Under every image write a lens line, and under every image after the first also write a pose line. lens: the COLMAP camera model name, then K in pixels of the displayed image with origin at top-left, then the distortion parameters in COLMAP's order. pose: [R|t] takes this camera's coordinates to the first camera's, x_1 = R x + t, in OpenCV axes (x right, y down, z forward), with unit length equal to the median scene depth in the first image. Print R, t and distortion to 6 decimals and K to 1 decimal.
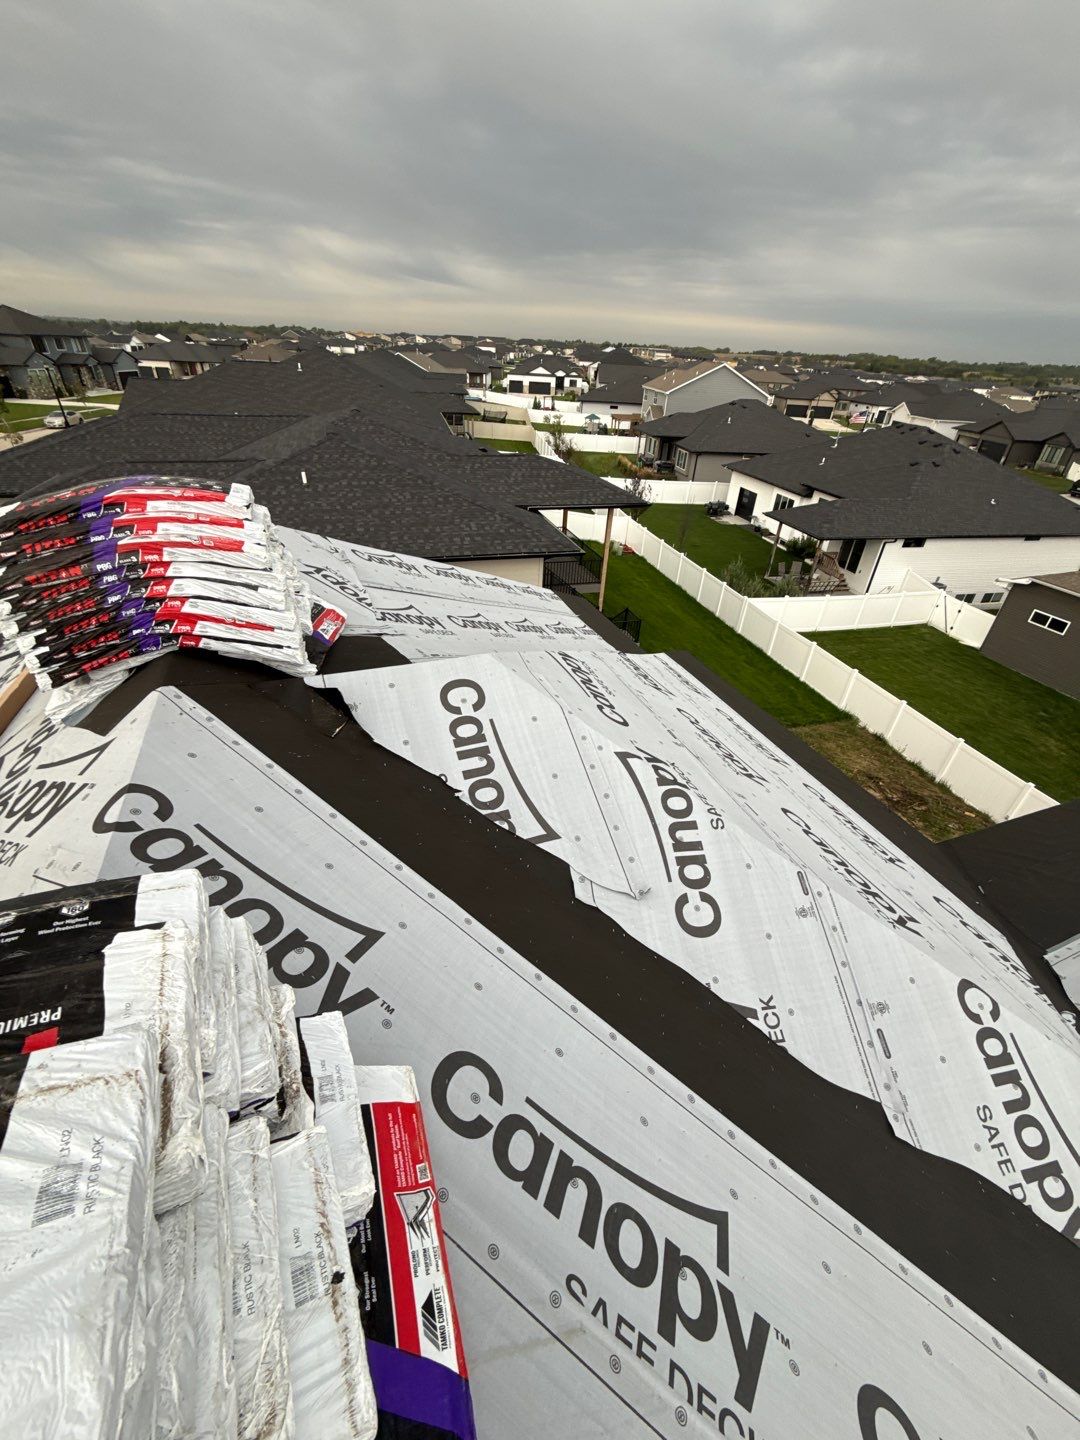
lens RADIAL K [[579.2, 0, 548.5], [0, 579.2, 715.5], [0, 0, 1]] dist [0.003043, -0.000097]
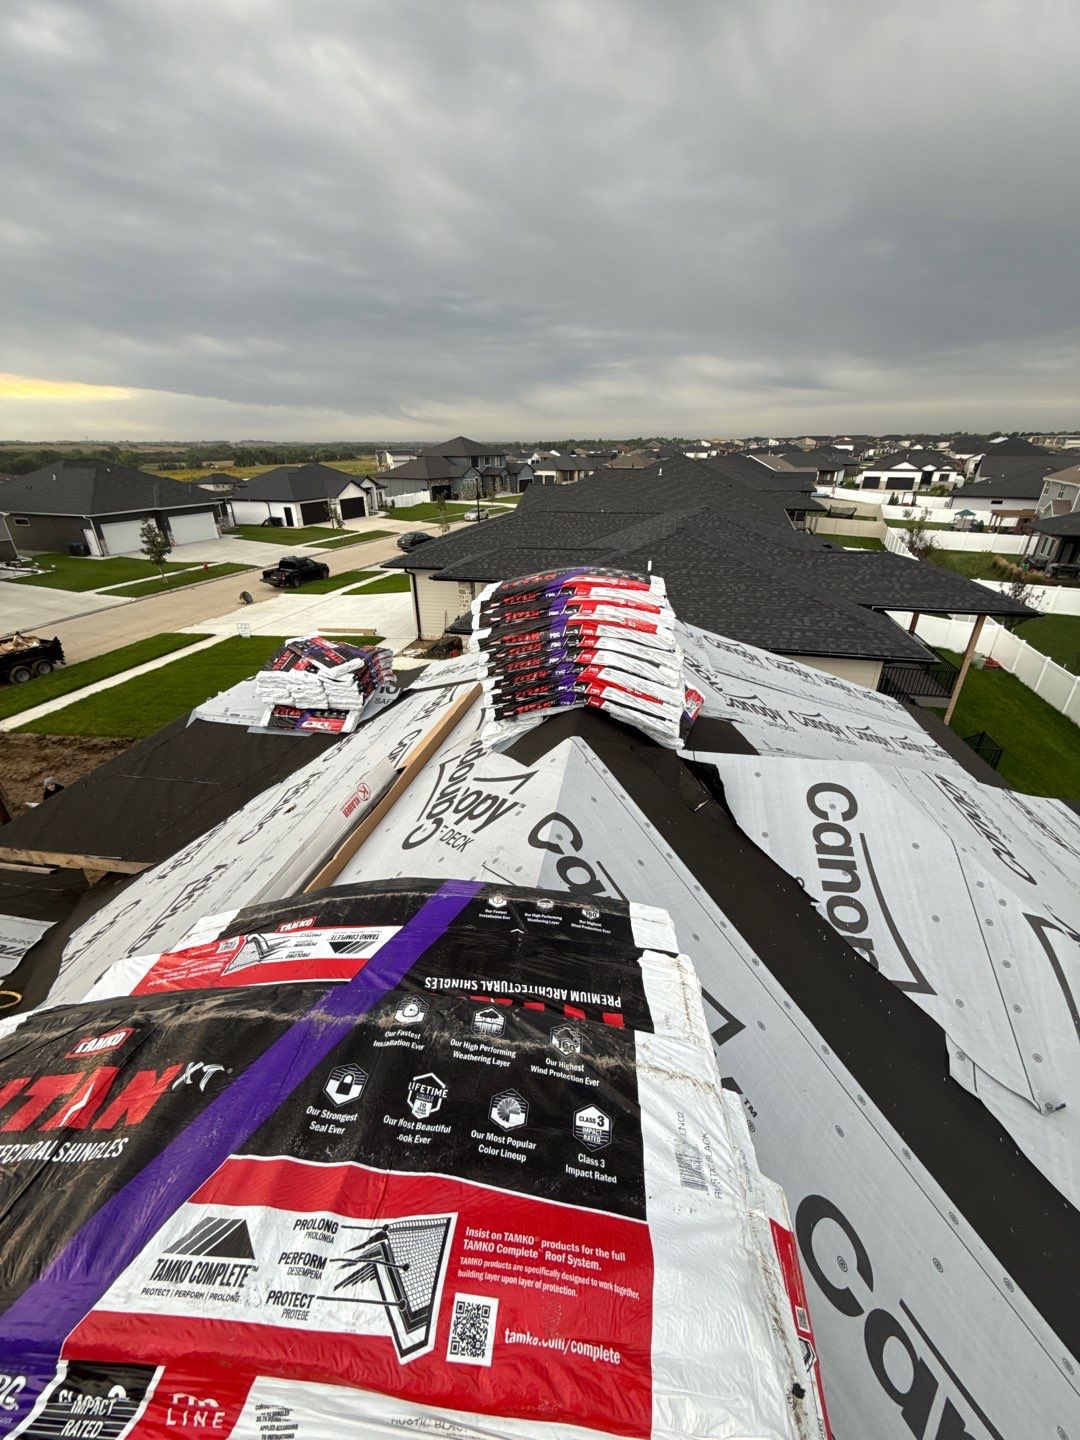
lens RADIAL K [[579.2, 0, 542.2], [0, 579.2, 715.6], [0, 0, 1]] dist [0.003043, -0.000097]
pose [[0.863519, 0.167514, -0.475683, -0.125876], [-0.231471, 0.969651, -0.078729, 0.014440], [0.448058, 0.178090, 0.876087, -0.065740]]
